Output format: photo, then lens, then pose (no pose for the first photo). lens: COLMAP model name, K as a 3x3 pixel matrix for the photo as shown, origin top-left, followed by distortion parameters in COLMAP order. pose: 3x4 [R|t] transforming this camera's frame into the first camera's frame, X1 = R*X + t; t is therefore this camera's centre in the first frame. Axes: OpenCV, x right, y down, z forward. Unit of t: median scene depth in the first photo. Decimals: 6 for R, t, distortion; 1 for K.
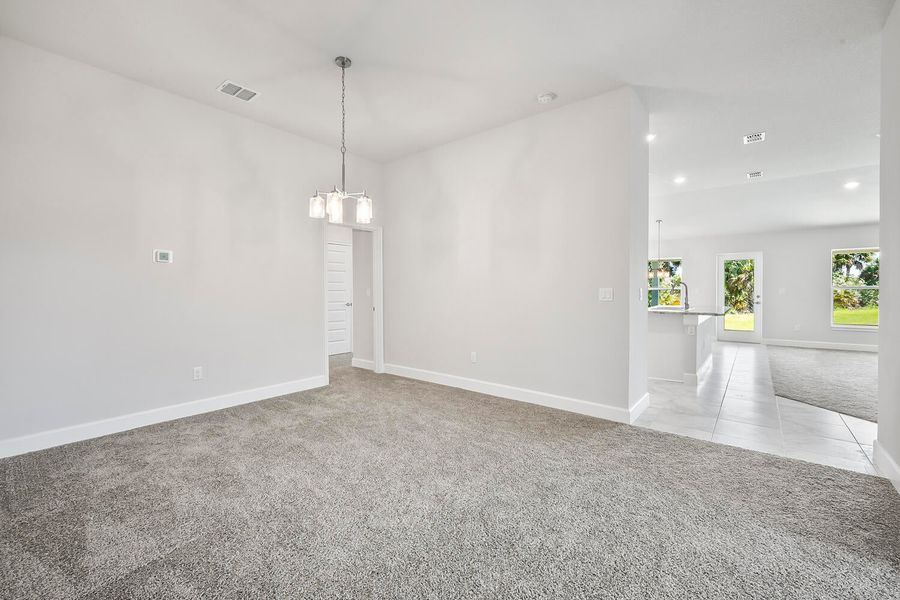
lens RADIAL K [[374.7, 0, 450.4], [0, 374.7, 294.5], [0, 0, 1]] dist [-0.001017, -0.000130]
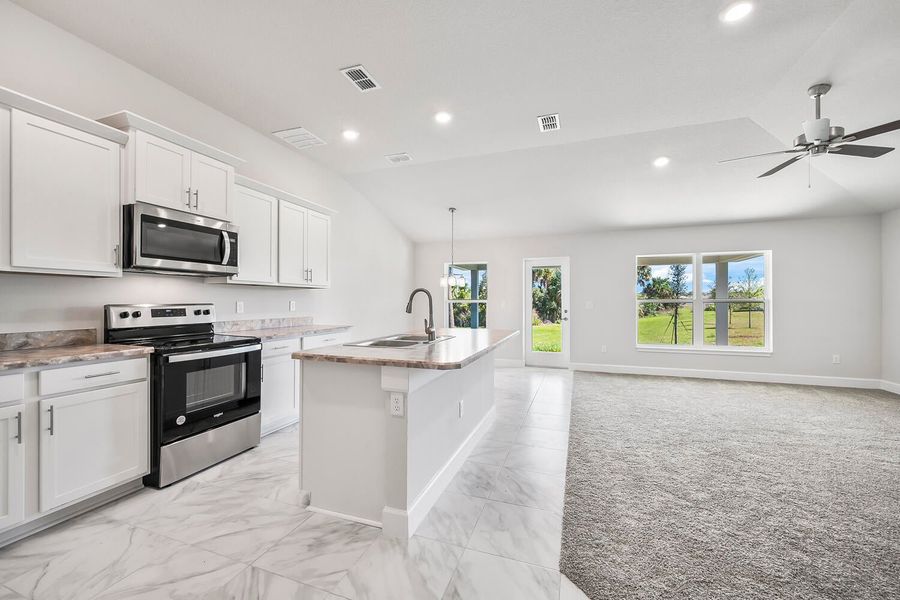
lens RADIAL K [[352.2, 0, 451.9], [0, 352.2, 301.1], [0, 0, 1]] dist [-0.000231, 0.000044]
pose [[0.943304, 0.002672, 0.331919, 0.333629], [0.001912, 0.999907, -0.013481, -0.007120], [-0.331924, 0.013351, 0.943212, 0.357507]]
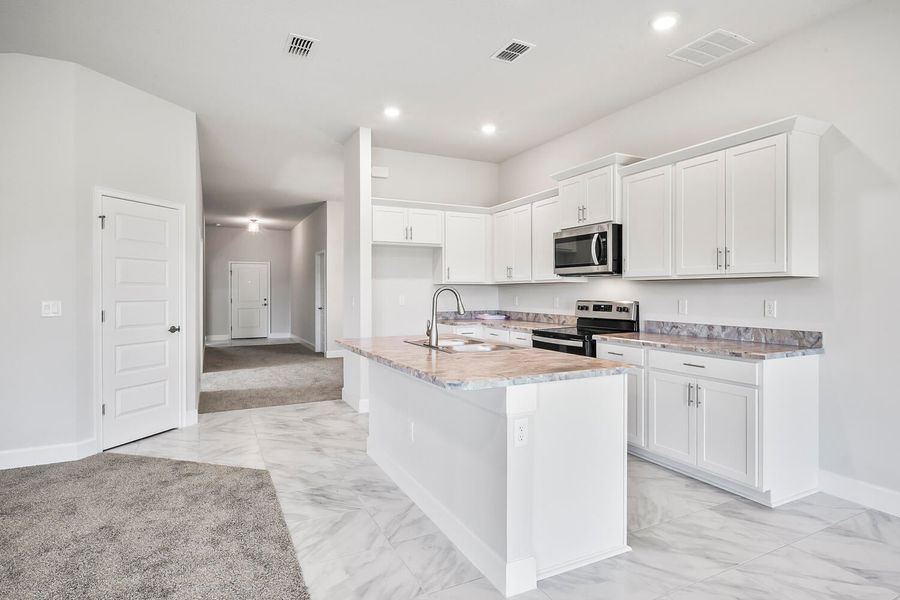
lens RADIAL K [[481.8, 0, 452.1], [0, 481.8, 290.0], [0, 0, 1]] dist [-0.000116, -0.000381]
pose [[-0.408424, -0.002290, -0.912789, 0.775515], [-0.012423, 0.999918, 0.003050, -0.021662], [0.912708, 0.012585, -0.408419, 0.842292]]
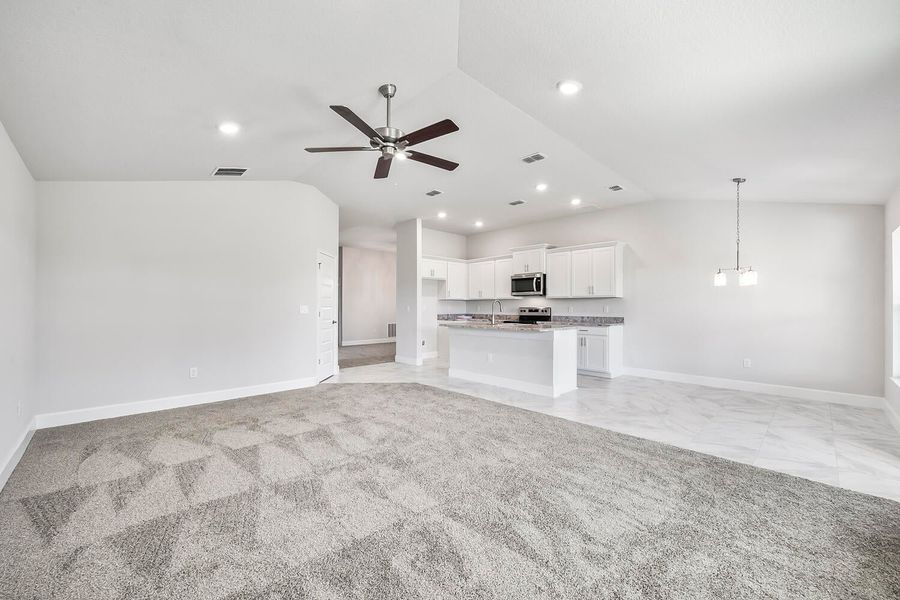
lens RADIAL K [[355.3, 0, 448.0], [0, 355.3, 305.4], [0, 0, 1]] dist [-0.000581, -0.000004]
pose [[-0.124833, -0.003907, -0.992170, 1.131912], [-0.015196, 0.999882, -0.002026, -0.009463], [0.992061, 0.014824, -0.124878, 0.667606]]
